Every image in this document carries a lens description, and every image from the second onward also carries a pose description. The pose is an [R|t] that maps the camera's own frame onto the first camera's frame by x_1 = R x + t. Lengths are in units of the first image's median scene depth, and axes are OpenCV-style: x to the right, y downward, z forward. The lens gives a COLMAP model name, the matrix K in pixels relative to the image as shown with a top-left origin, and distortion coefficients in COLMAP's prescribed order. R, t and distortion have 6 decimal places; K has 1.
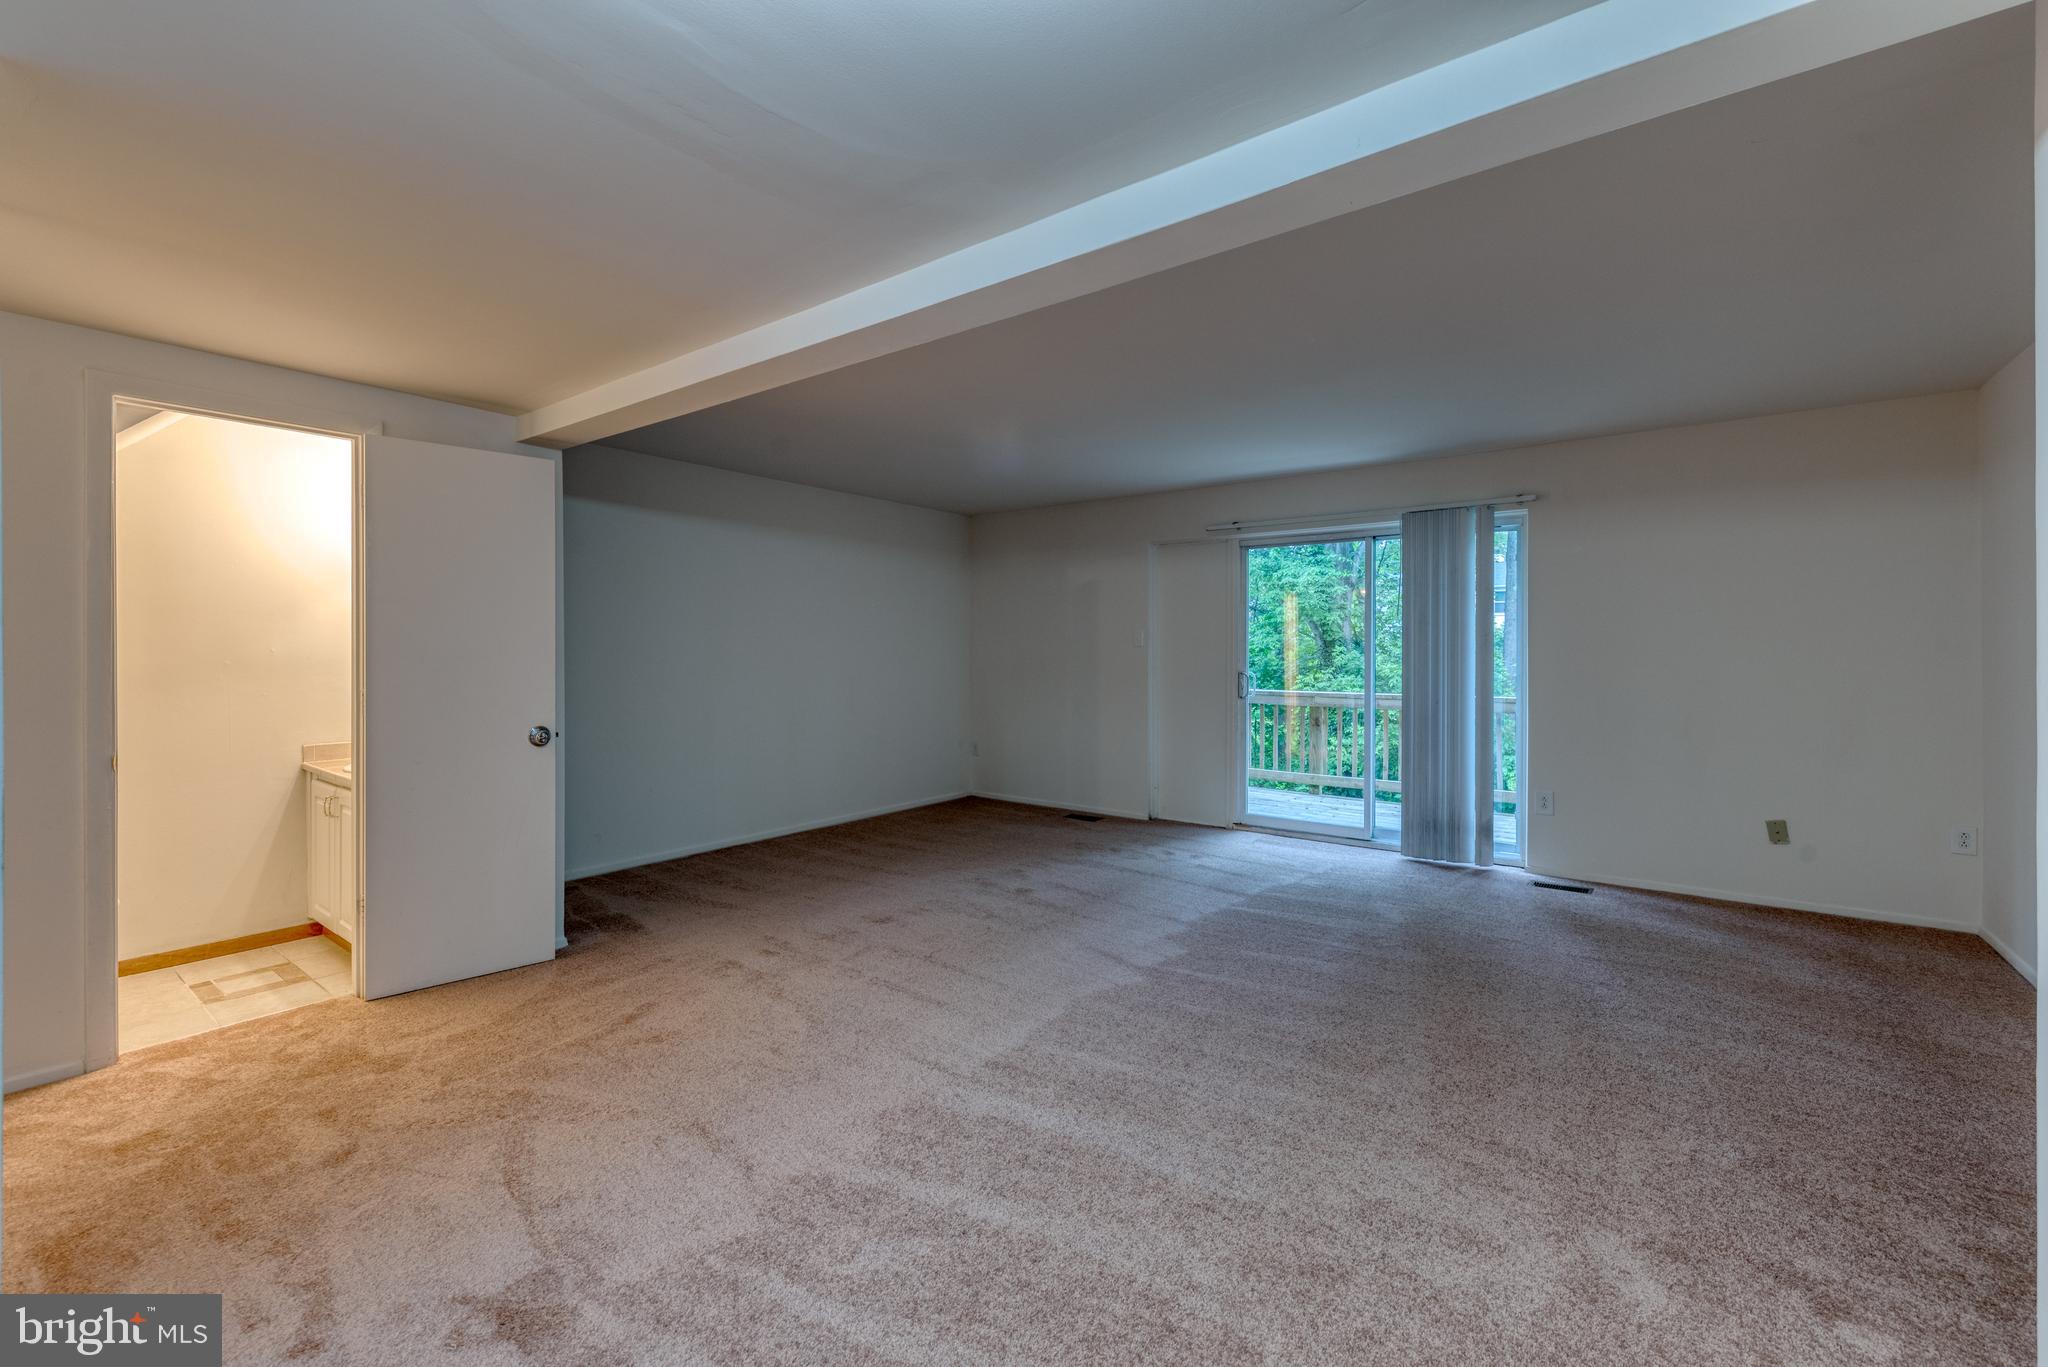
lens RADIAL K [[823.8, 0, 1036.4], [0, 823.8, 649.4], [0, 0, 1]] dist [0.003257, -0.000029]
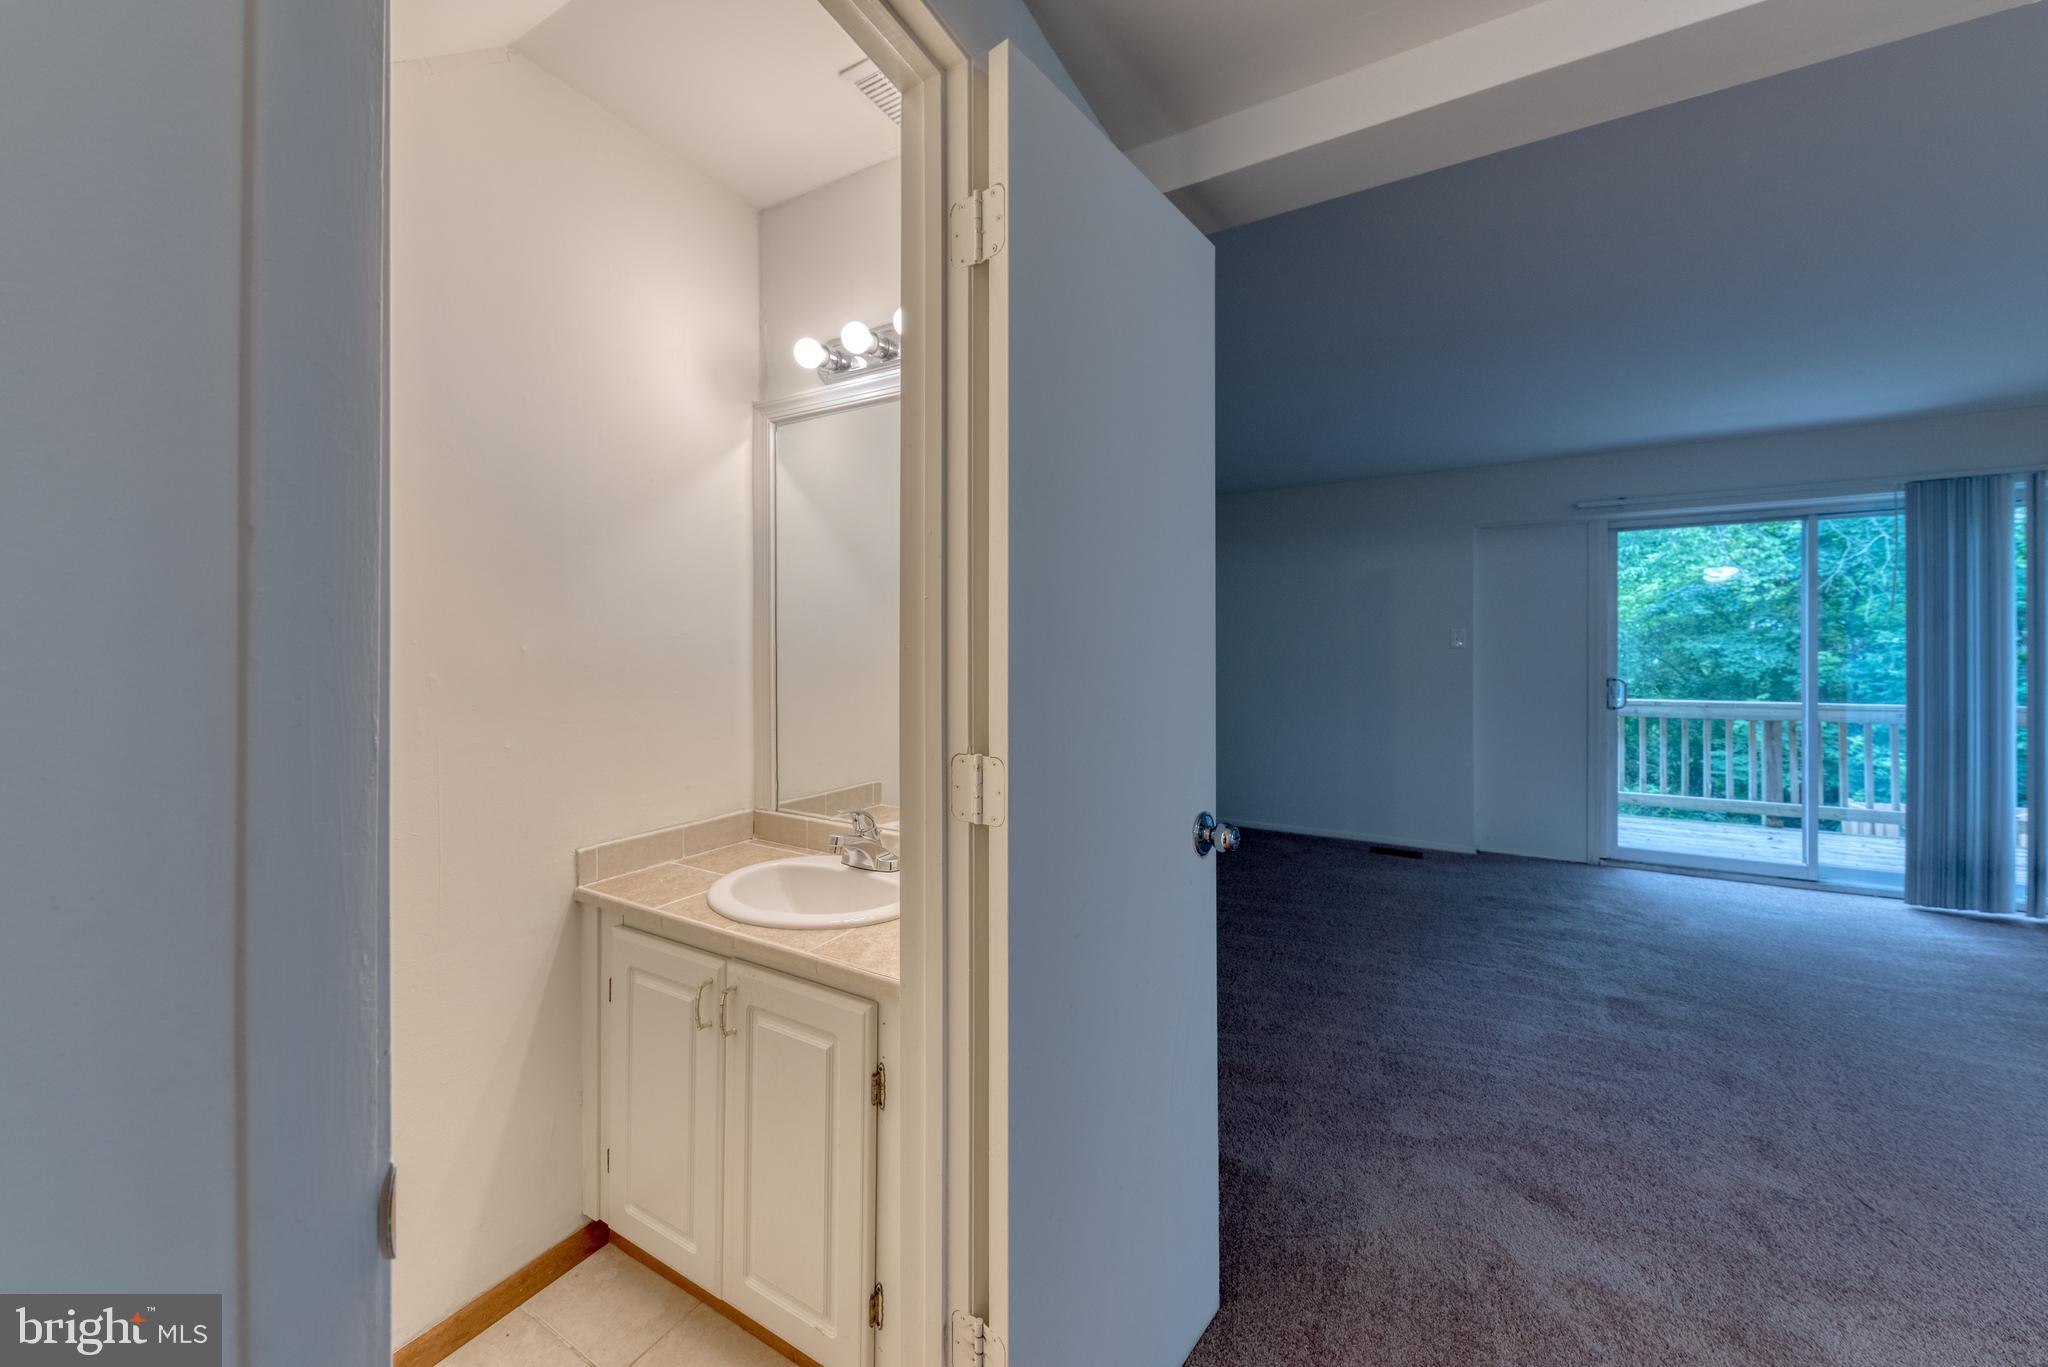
lens RADIAL K [[727.9, 0, 1054.3], [0, 727.9, 639.0], [0, 0, 1]] dist [0.001323, 0.000021]
pose [[0.991374, 0.000937, 0.131058, -0.465738], [0.001815, 0.999780, -0.020881, 0.002879], [-0.131049, 0.020938, 0.991155, 0.379700]]
